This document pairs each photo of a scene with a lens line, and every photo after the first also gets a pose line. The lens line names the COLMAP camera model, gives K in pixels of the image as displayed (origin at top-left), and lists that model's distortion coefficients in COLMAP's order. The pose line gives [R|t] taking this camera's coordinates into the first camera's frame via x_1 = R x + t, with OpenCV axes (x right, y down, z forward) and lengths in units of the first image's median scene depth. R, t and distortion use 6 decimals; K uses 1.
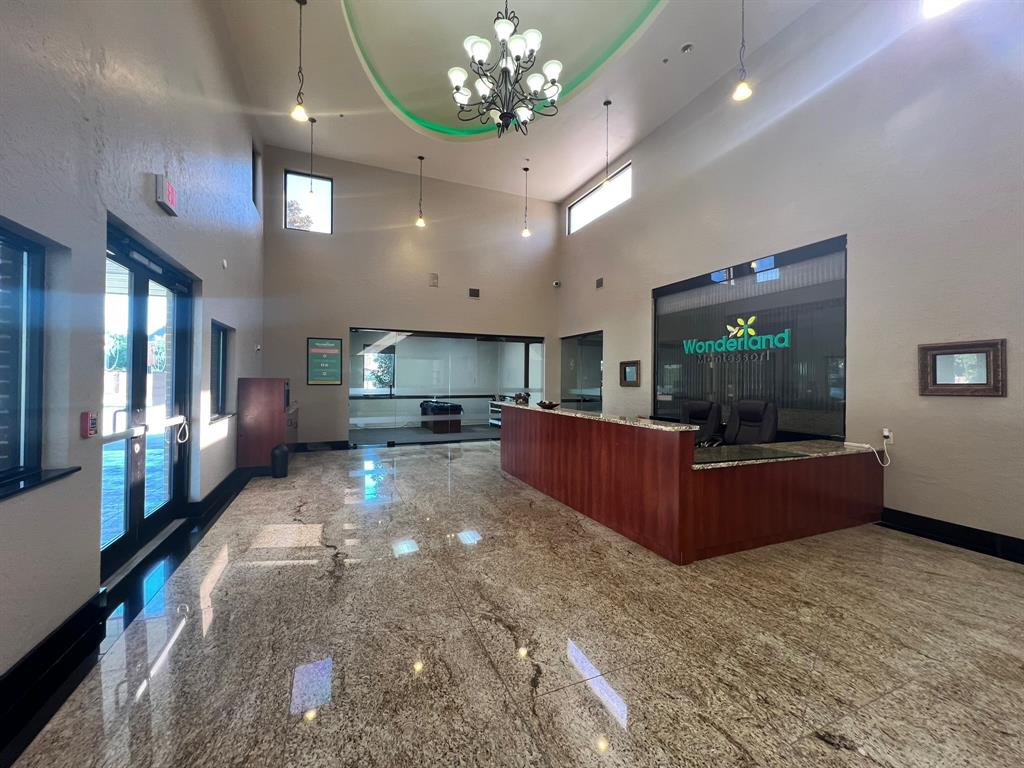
lens RADIAL K [[408.7, 0, 512.7], [0, 408.7, 379.9], [0, 0, 1]] dist [0.000749, 0.000395]
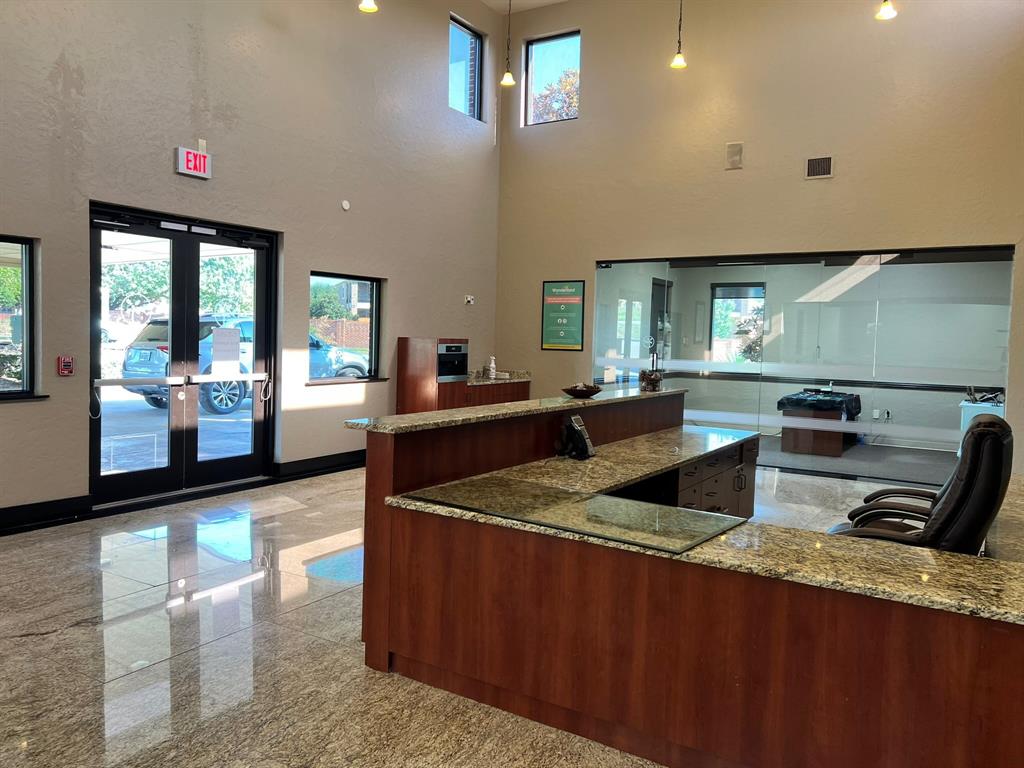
lens RADIAL K [[764.9, 0, 506.0], [0, 764.9, 373.0], [0, 0, 1]] dist [0.069085, -0.076810]
pose [[0.567511, 0.047226, -0.822010, 0.769903], [-0.021164, 0.998861, 0.042775, -0.003095], [0.823093, -0.006878, 0.567864, 0.303365]]
